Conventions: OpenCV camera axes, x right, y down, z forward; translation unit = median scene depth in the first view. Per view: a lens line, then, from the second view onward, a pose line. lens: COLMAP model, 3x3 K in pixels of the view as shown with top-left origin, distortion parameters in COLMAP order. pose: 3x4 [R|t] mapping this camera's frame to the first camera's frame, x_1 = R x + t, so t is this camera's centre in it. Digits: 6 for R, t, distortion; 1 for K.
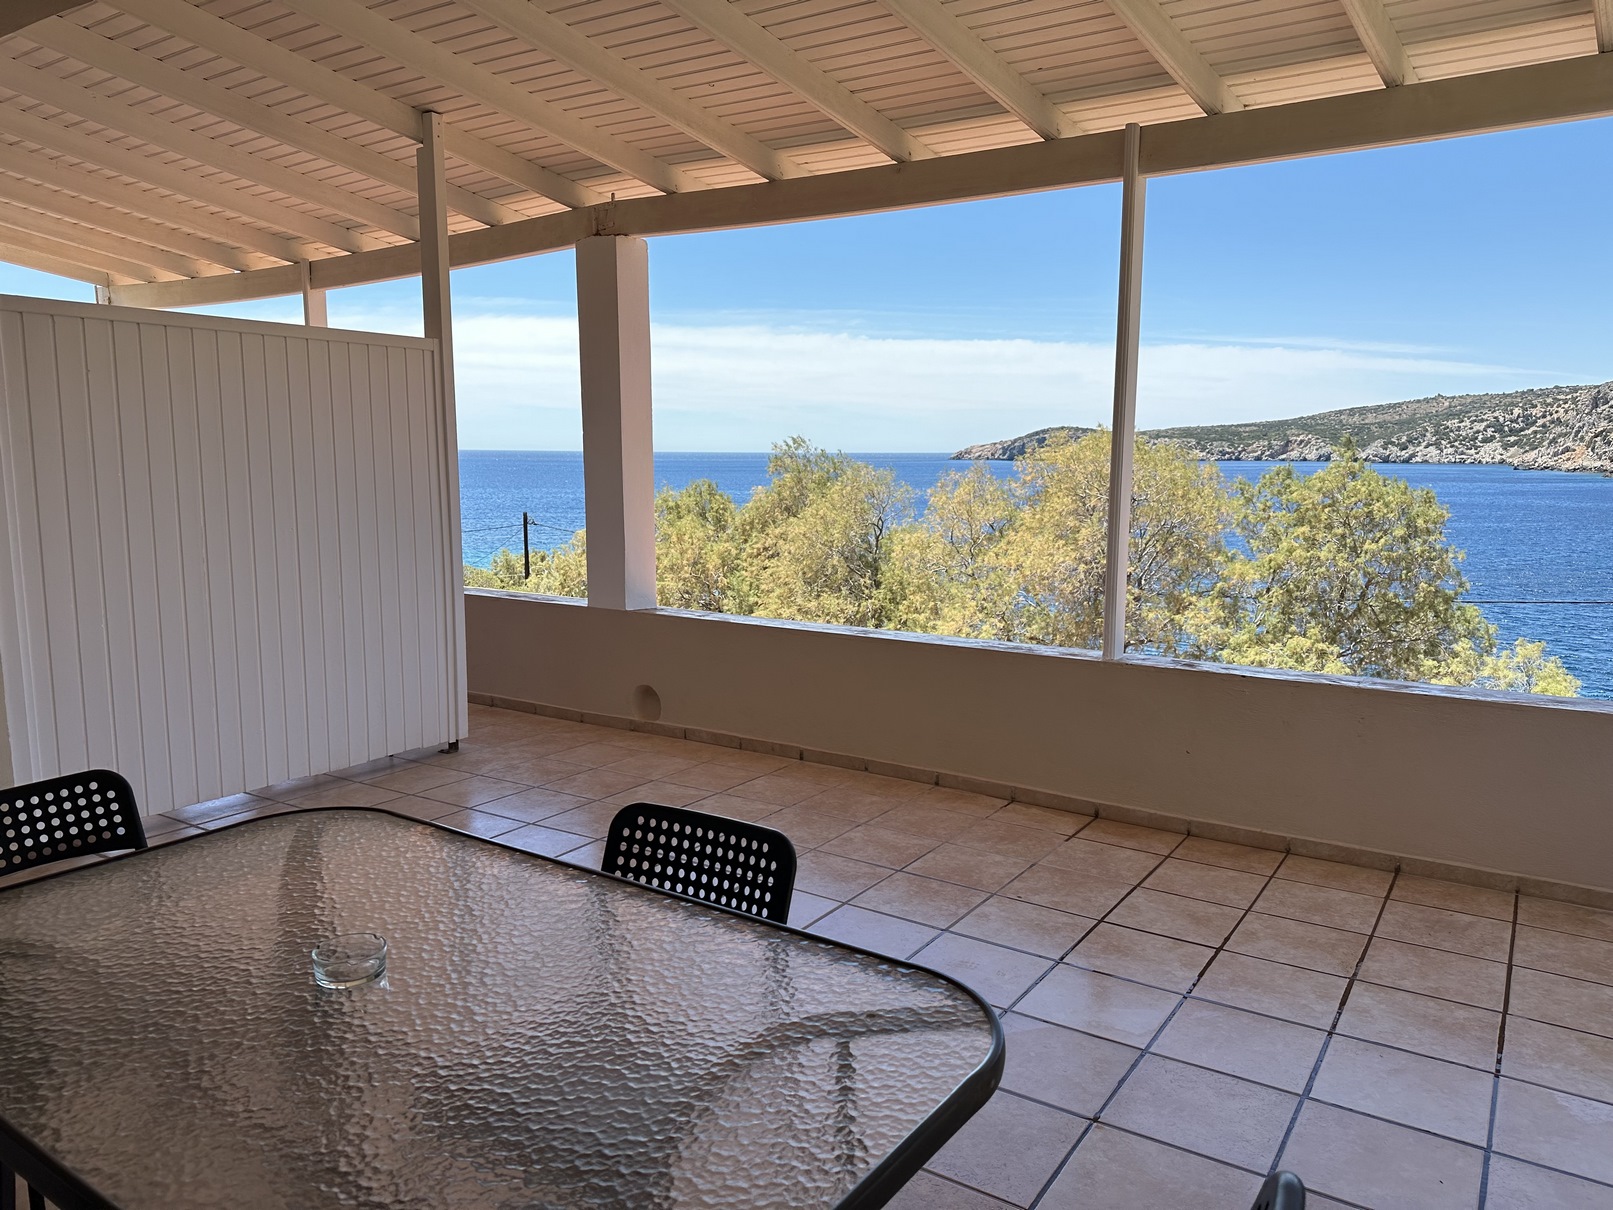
lens RADIAL K [[1134.1, 0, 806.5], [0, 1134.1, 605.0], [0, 0, 1]] dist [0.127271, -0.195066]
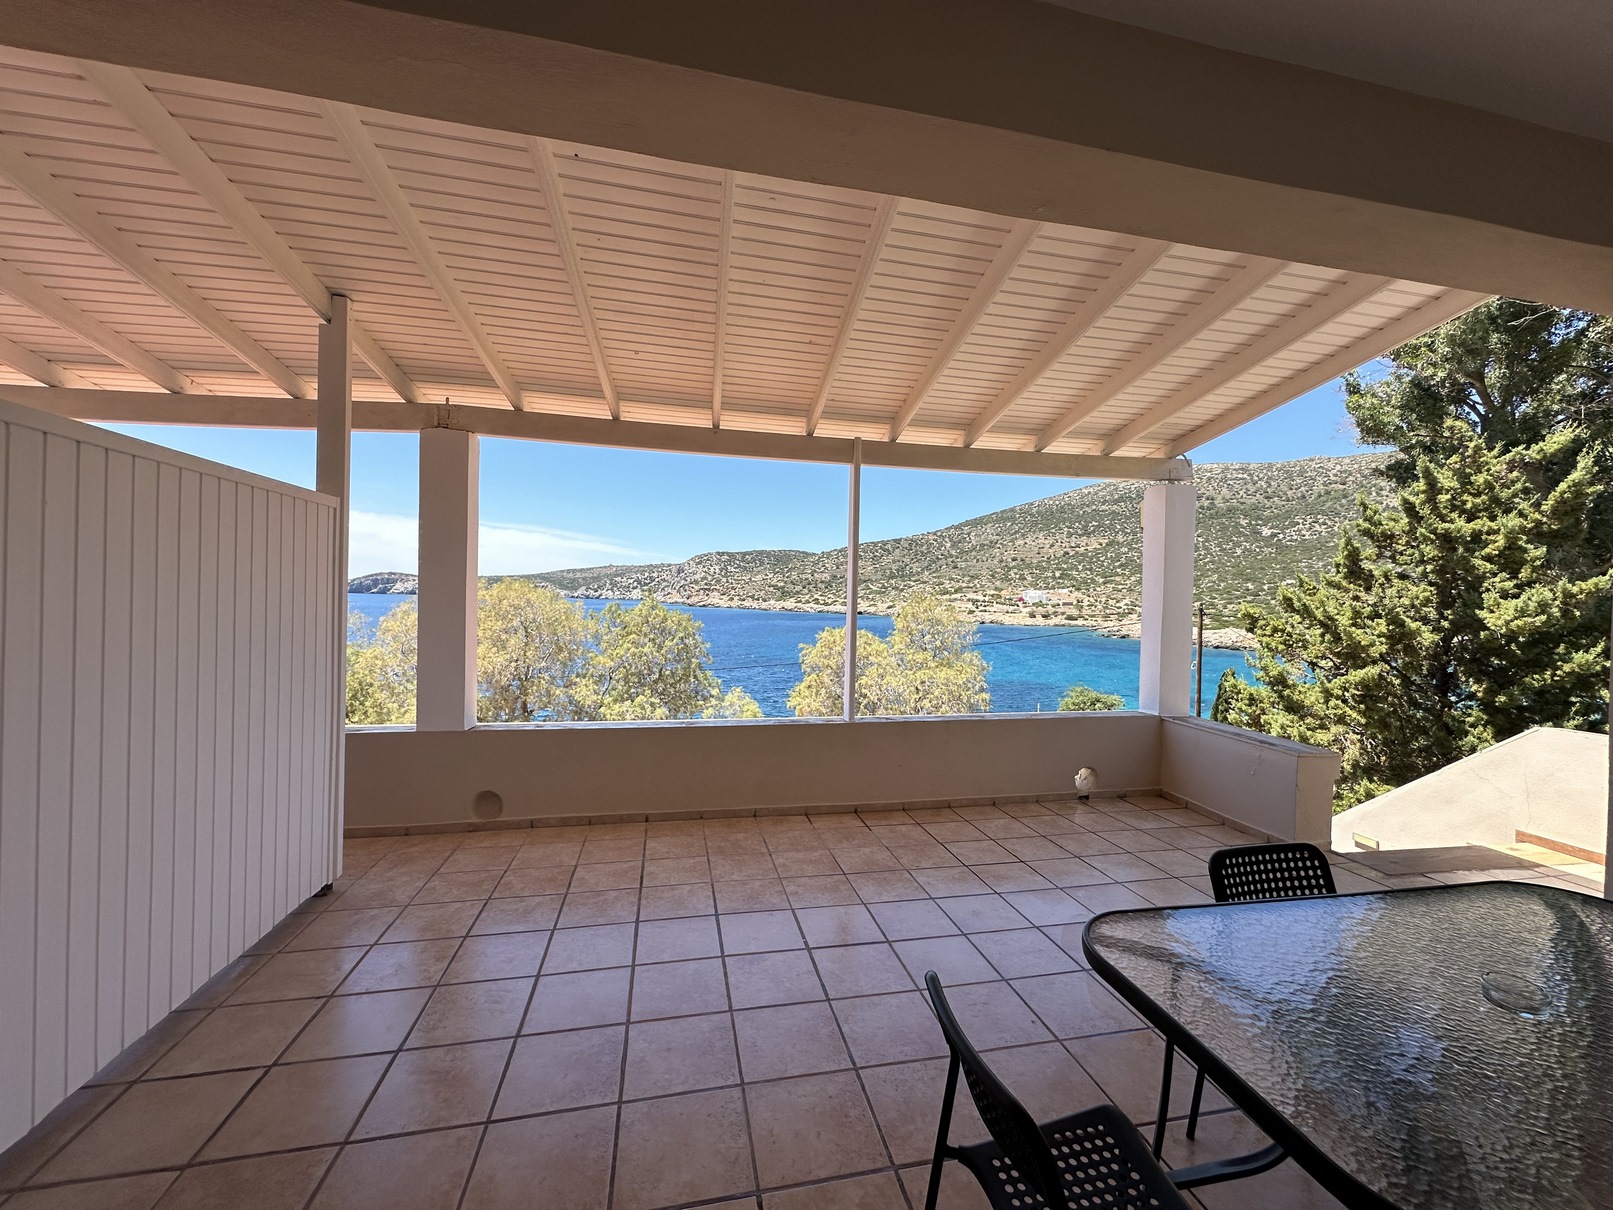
lens RADIAL K [[637.4, 0, 806.5], [0, 637.4, 605.0], [0, 0, 1]] dist [-0.001007, 0.000048]
pose [[0.691120, 0.010584, 0.722662, -0.446015], [0.075197, 0.993413, -0.086464, -0.046089], [-0.718817, 0.114099, 0.685772, 0.303436]]
